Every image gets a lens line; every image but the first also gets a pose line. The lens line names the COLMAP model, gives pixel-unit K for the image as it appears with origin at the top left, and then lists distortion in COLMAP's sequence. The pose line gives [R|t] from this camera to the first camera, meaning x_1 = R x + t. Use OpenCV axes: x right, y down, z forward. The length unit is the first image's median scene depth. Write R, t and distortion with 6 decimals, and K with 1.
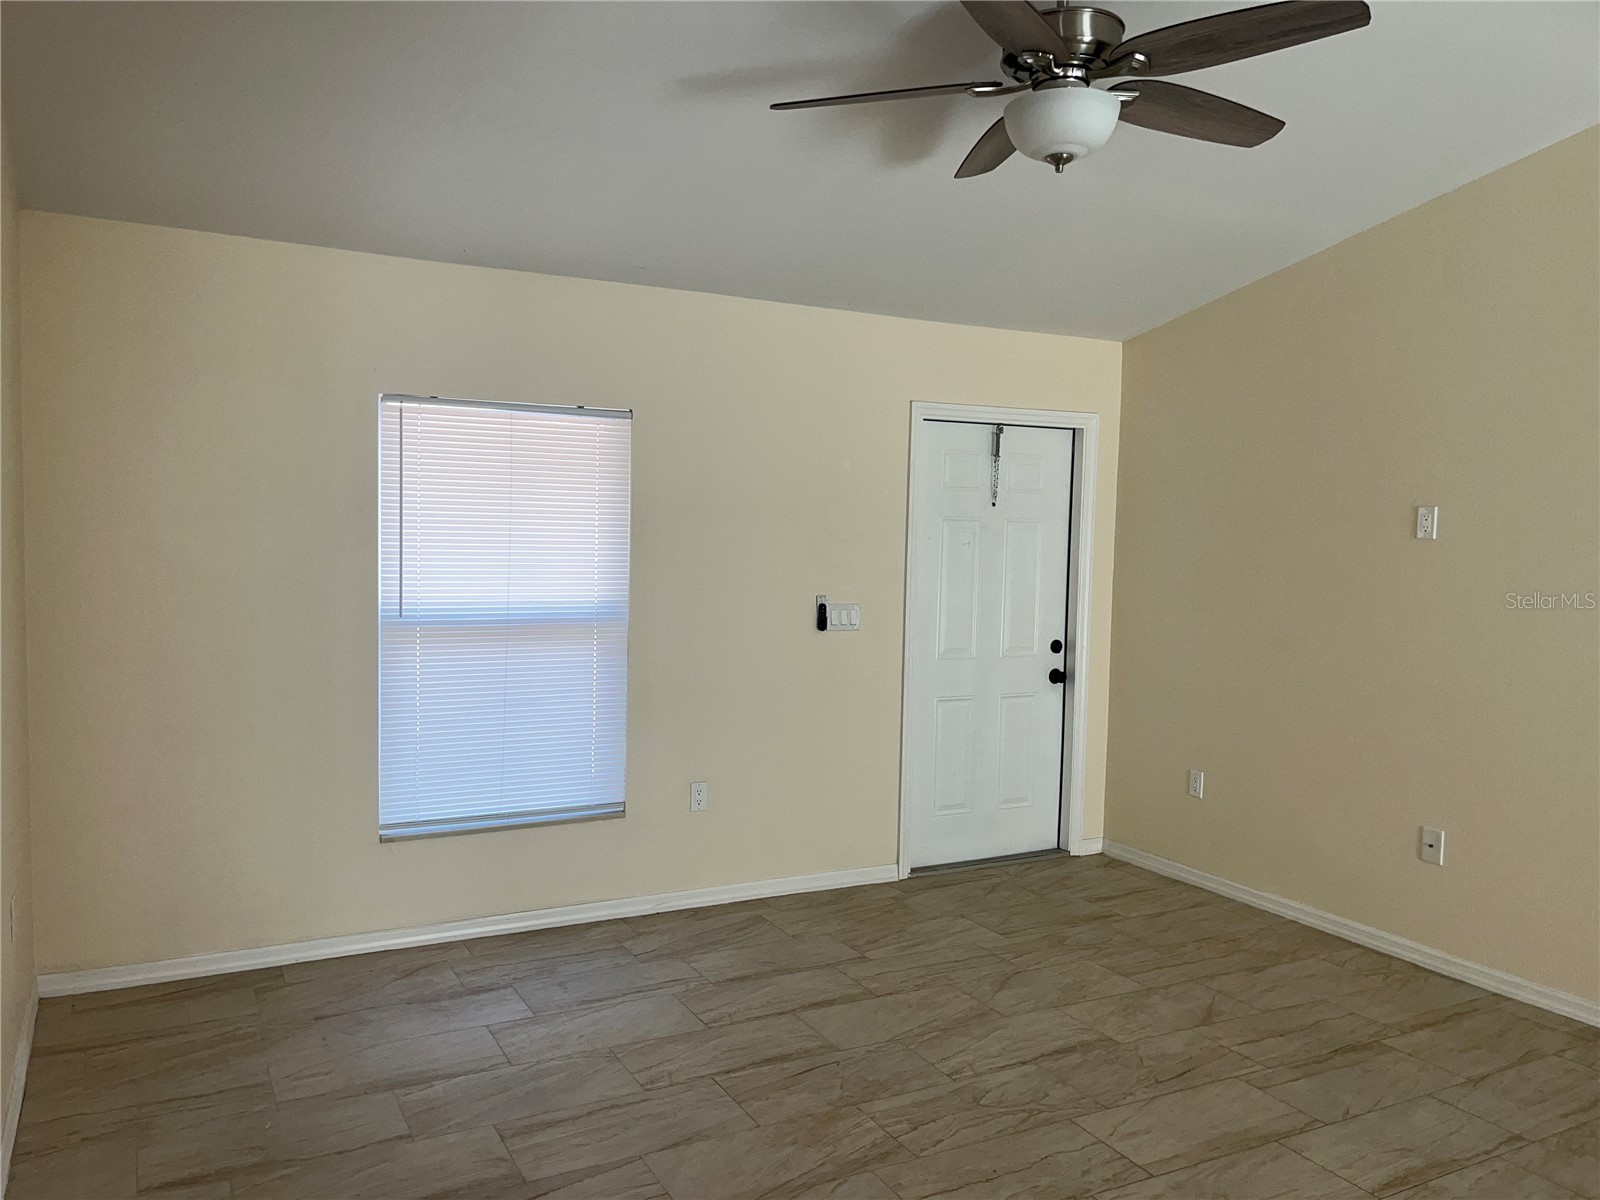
lens RADIAL K [[1207.1, 0, 797.0], [0, 1207.1, 594.6], [0, 0, 1]] dist [0.064448, -0.093687]
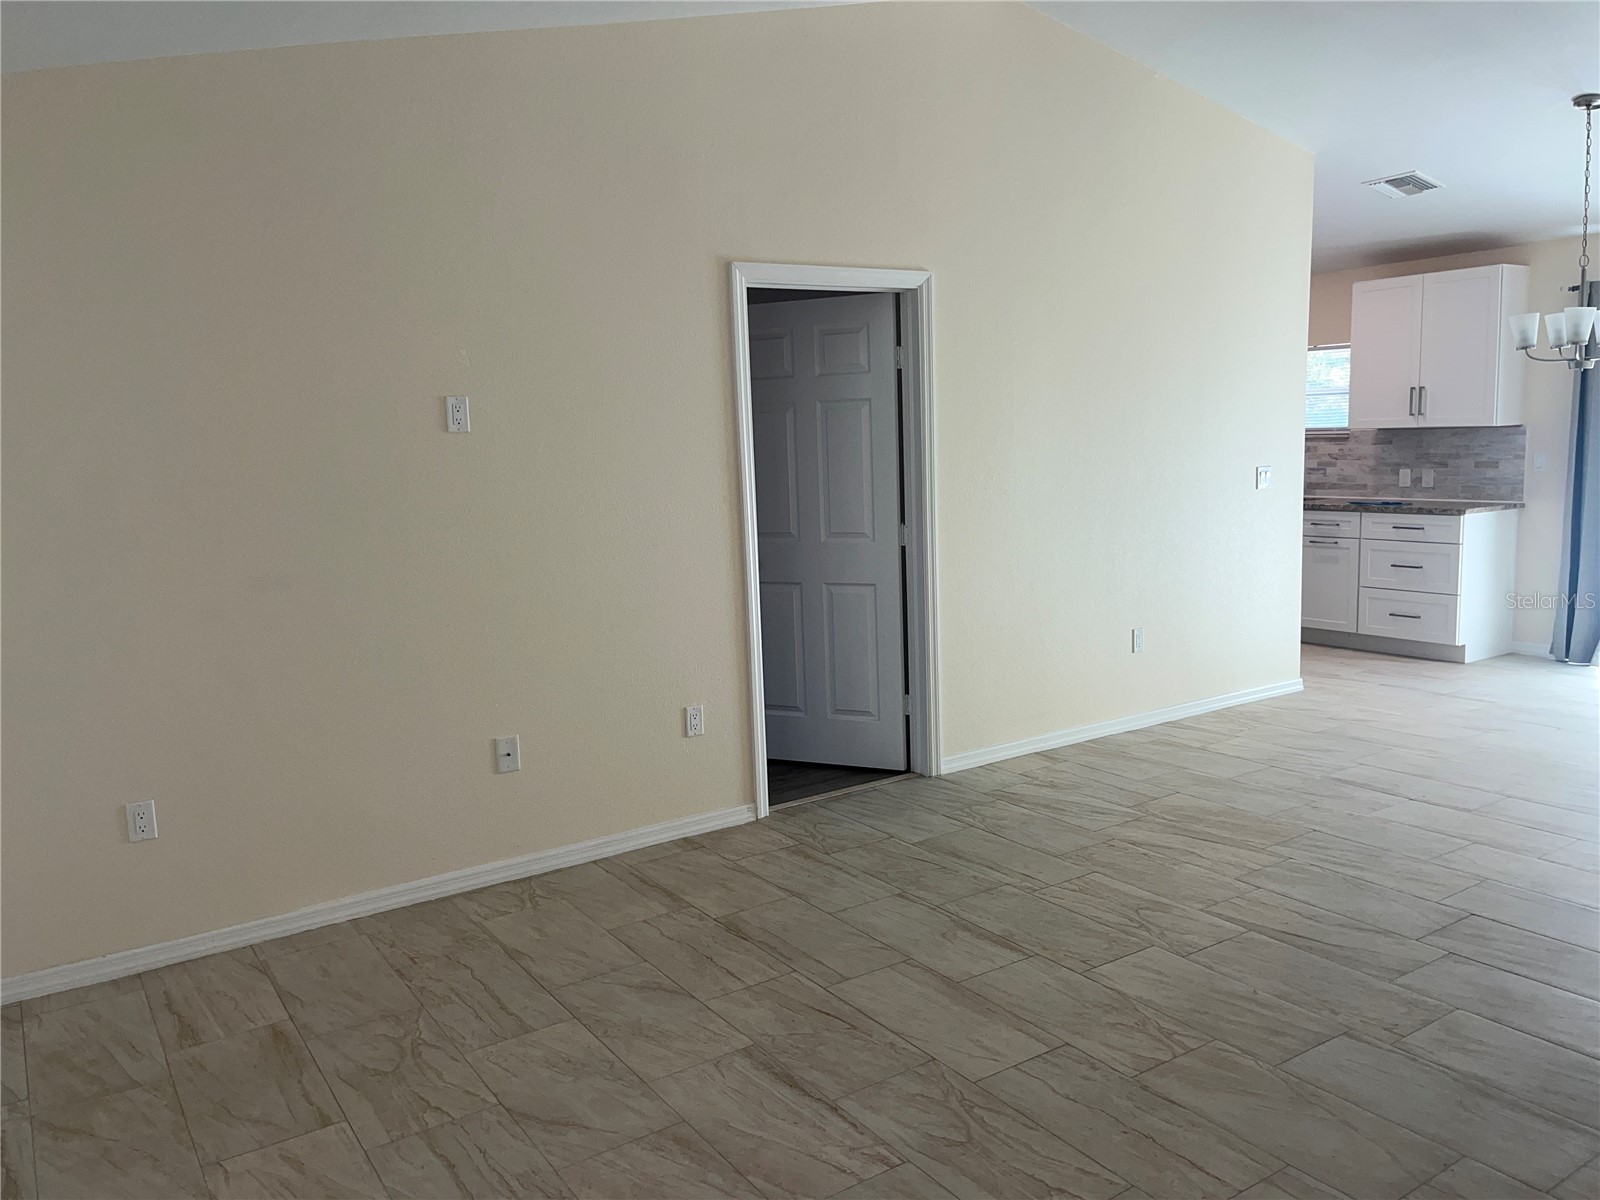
lens RADIAL K [[1207.1, 0, 794.3], [0, 1207.1, 598.0], [0, 0, 1]] dist [0.064448, -0.093687]
pose [[-0.087569, -0.157785, 0.983583, -0.444389], [0.091080, 0.981972, 0.165636, -0.055209], [-0.991986, 0.104089, -0.071619, 0.891786]]
